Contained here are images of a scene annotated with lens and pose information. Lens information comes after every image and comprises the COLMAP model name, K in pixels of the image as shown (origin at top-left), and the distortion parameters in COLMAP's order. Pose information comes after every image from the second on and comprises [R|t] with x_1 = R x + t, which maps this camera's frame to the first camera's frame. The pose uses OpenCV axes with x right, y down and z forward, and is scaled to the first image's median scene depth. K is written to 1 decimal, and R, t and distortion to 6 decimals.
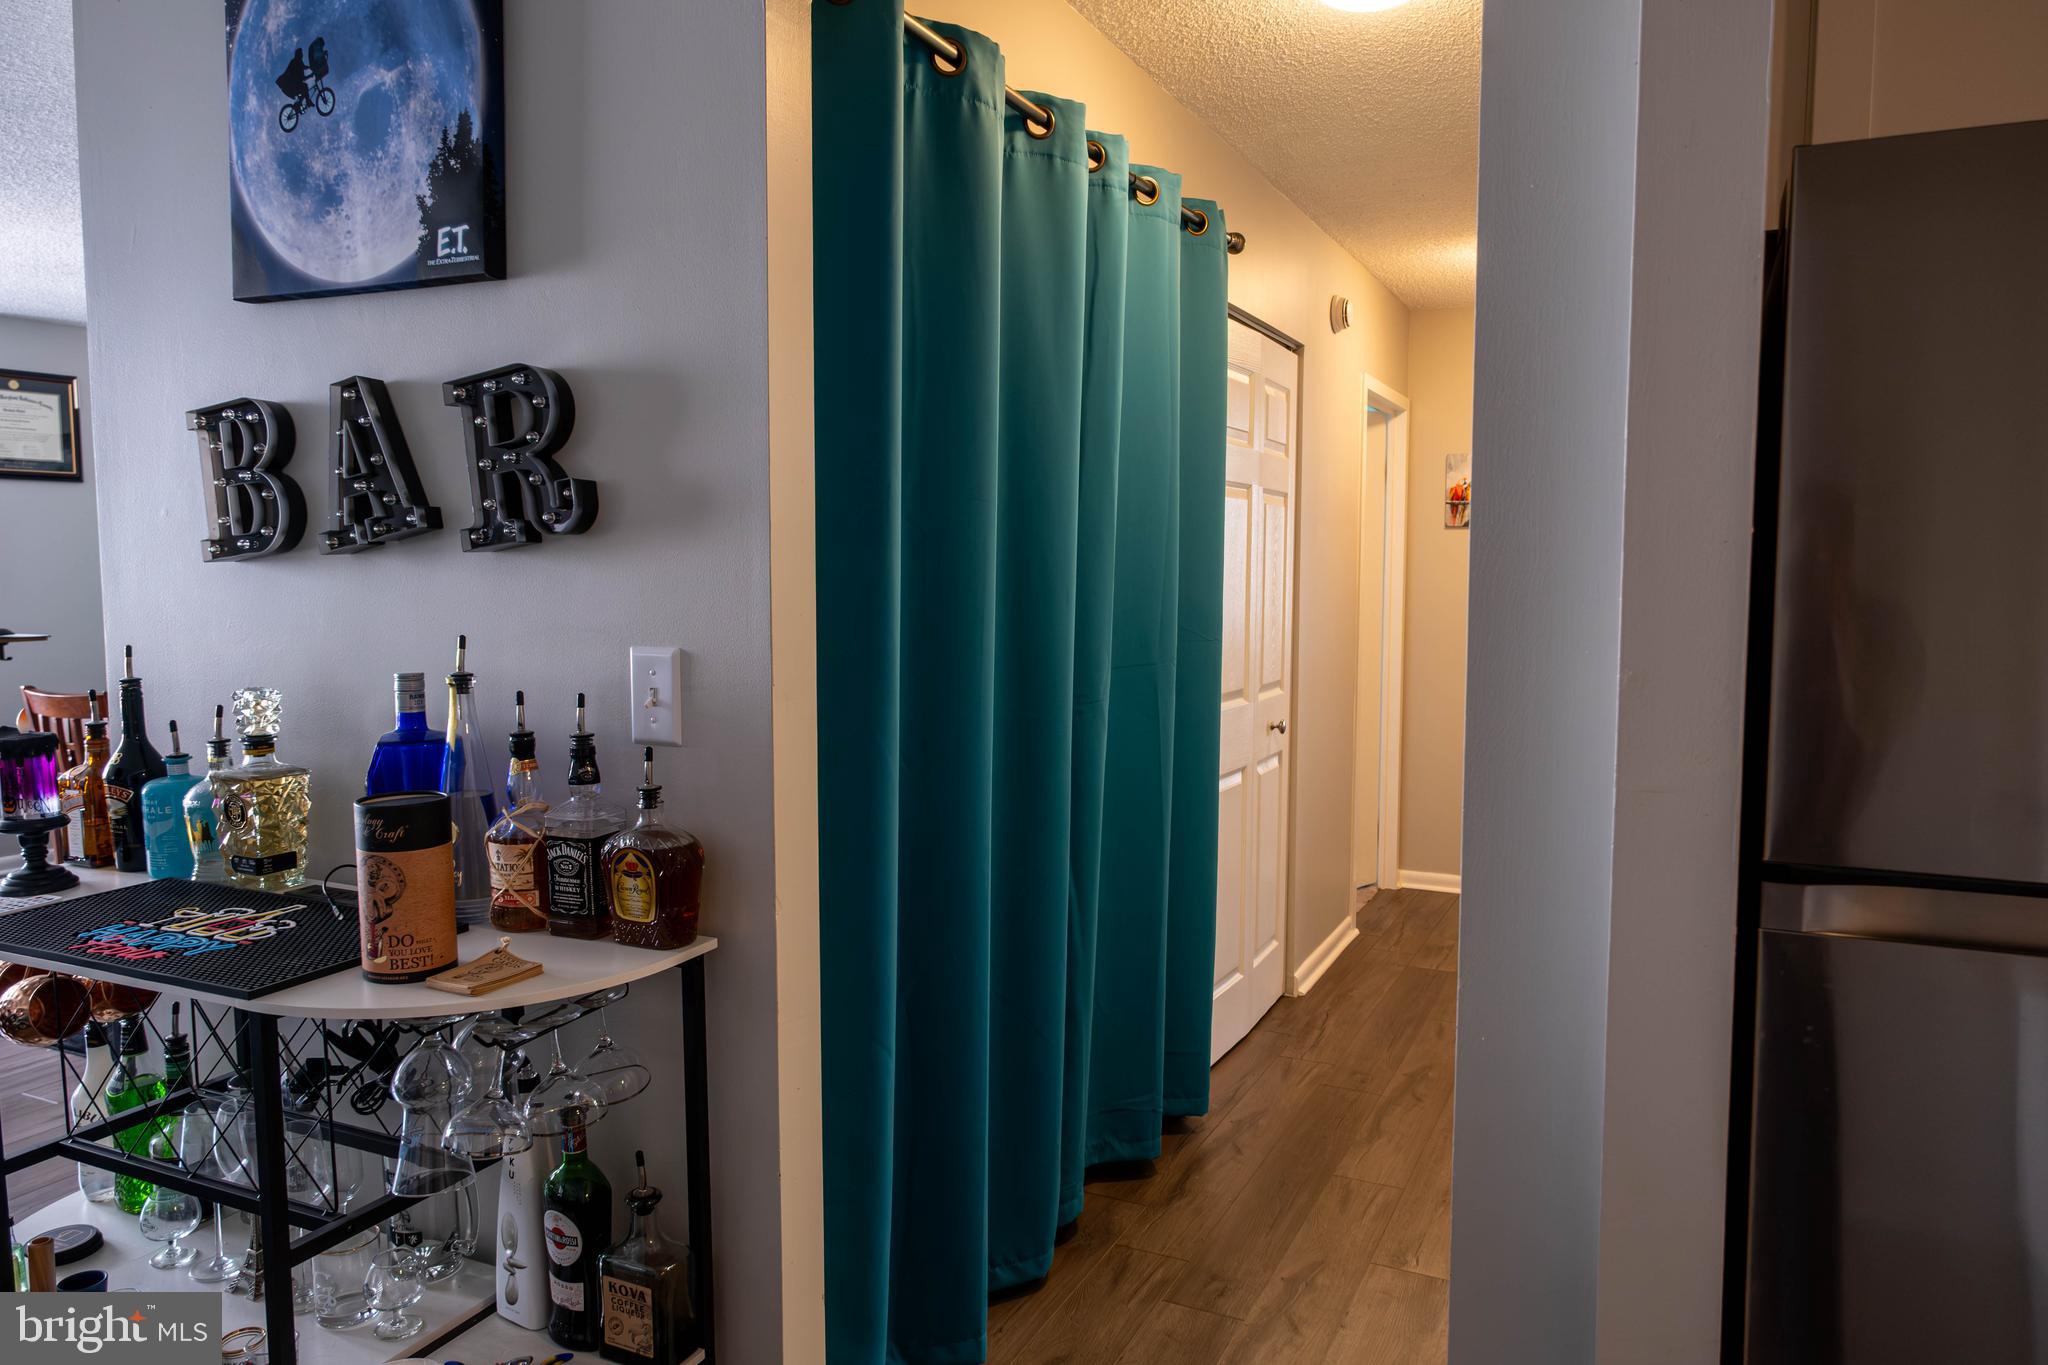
lens RADIAL K [[1396.7, 0, 1024.0], [0, 1396.7, 682.5], [0, 0, 1]] dist [-0.001613, -0.001430]
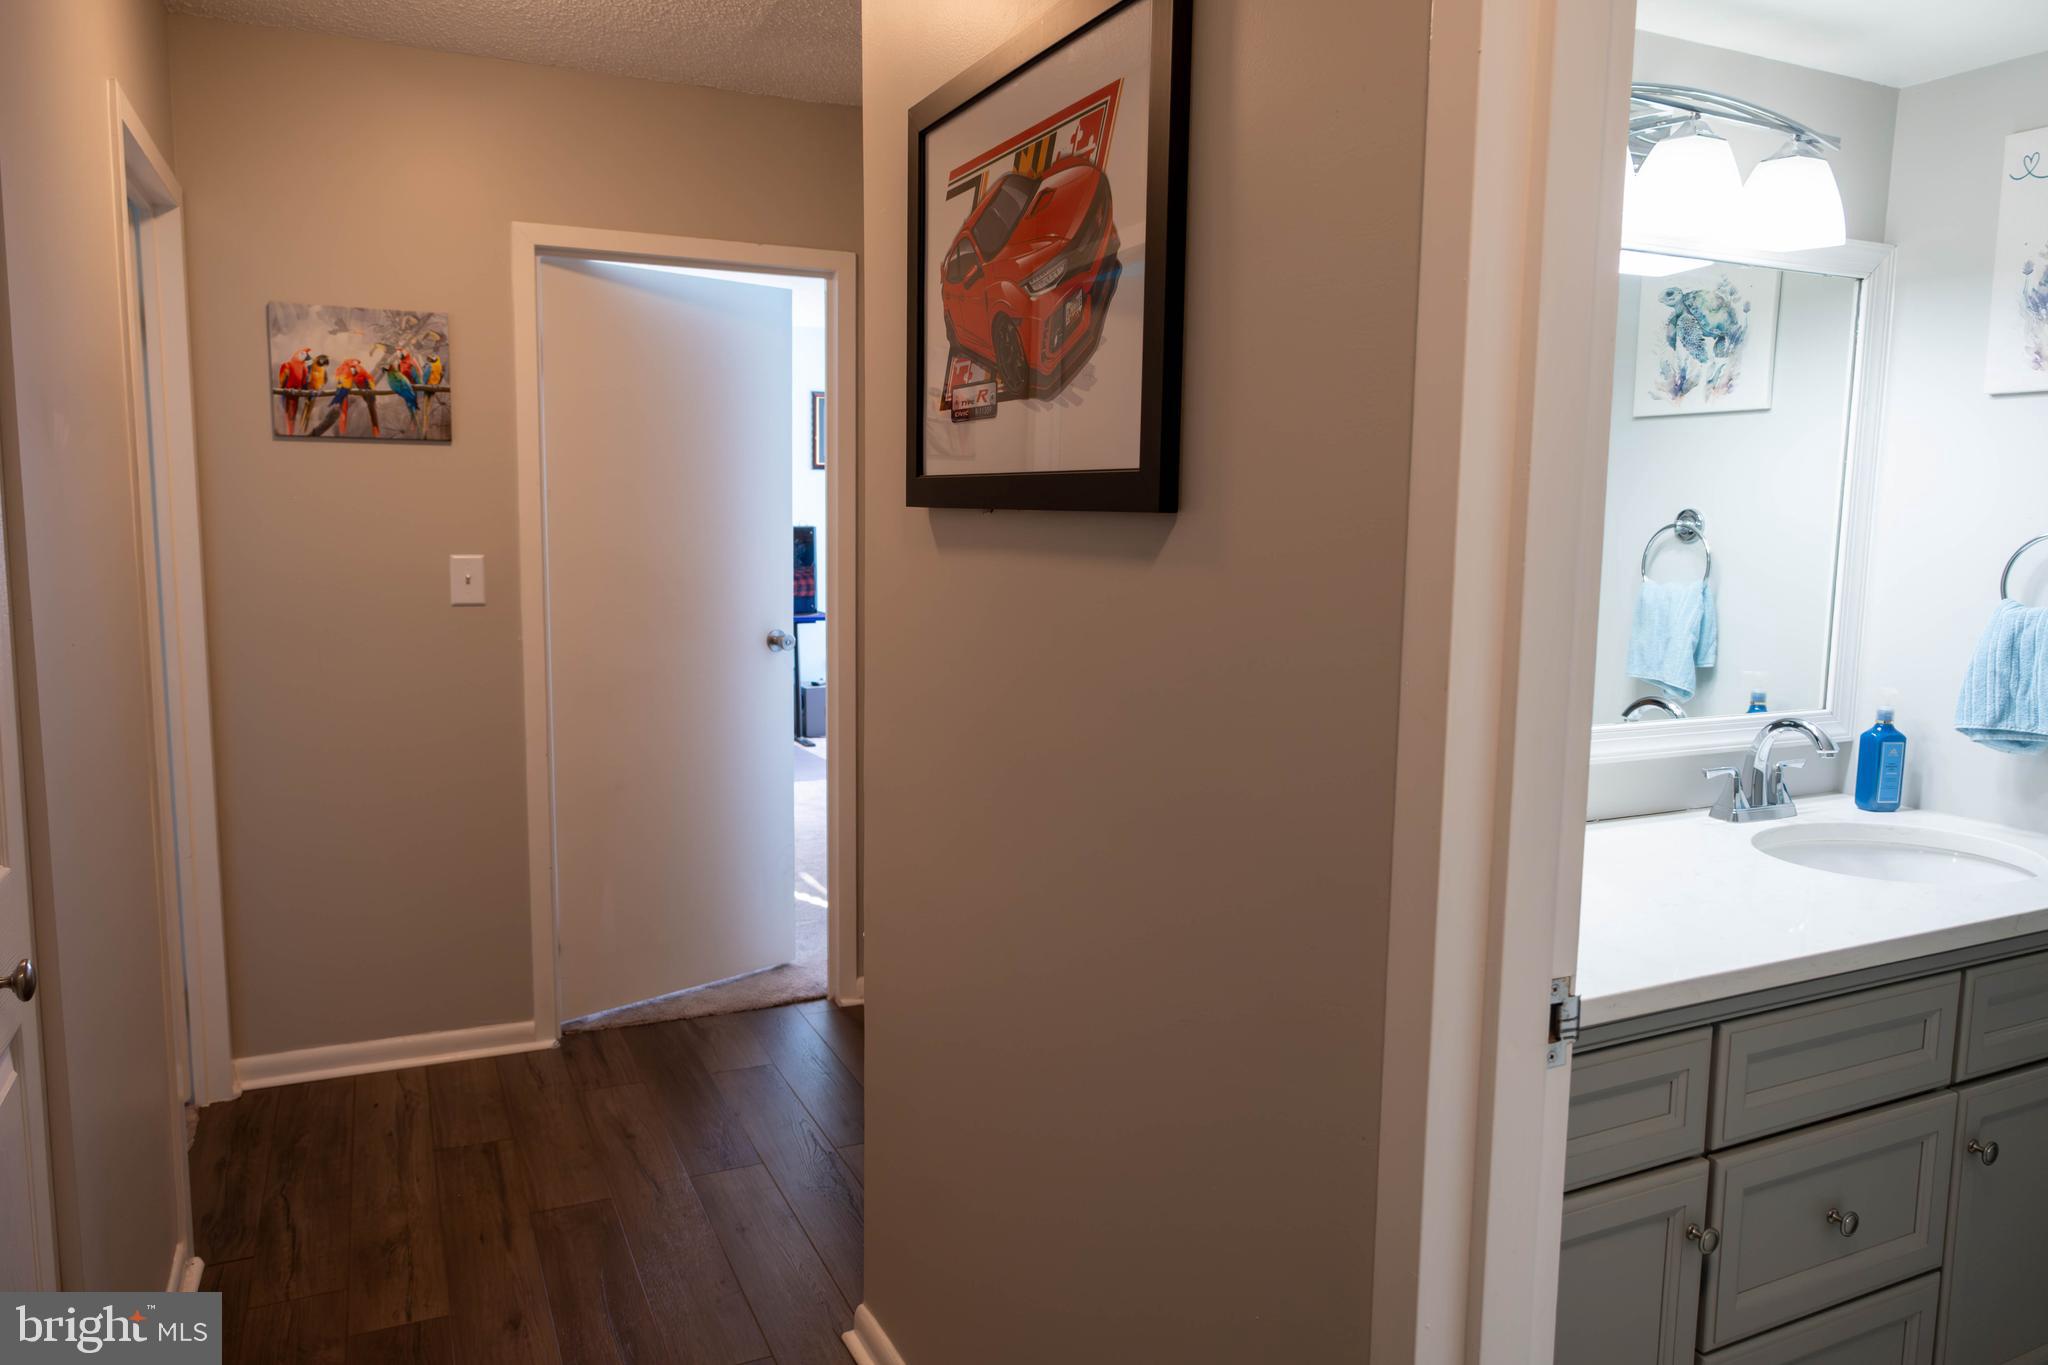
lens RADIAL K [[1396.7, 0, 1024.0], [0, 1396.7, 682.5], [0, 0, 1]] dist [-0.001613, -0.001430]
pose [[0.632101, -0.087583, 0.769921, 0.056701], [0.049349, 0.996125, 0.072800, -0.040114], [-0.773313, -0.008022, 0.633973, 0.424177]]
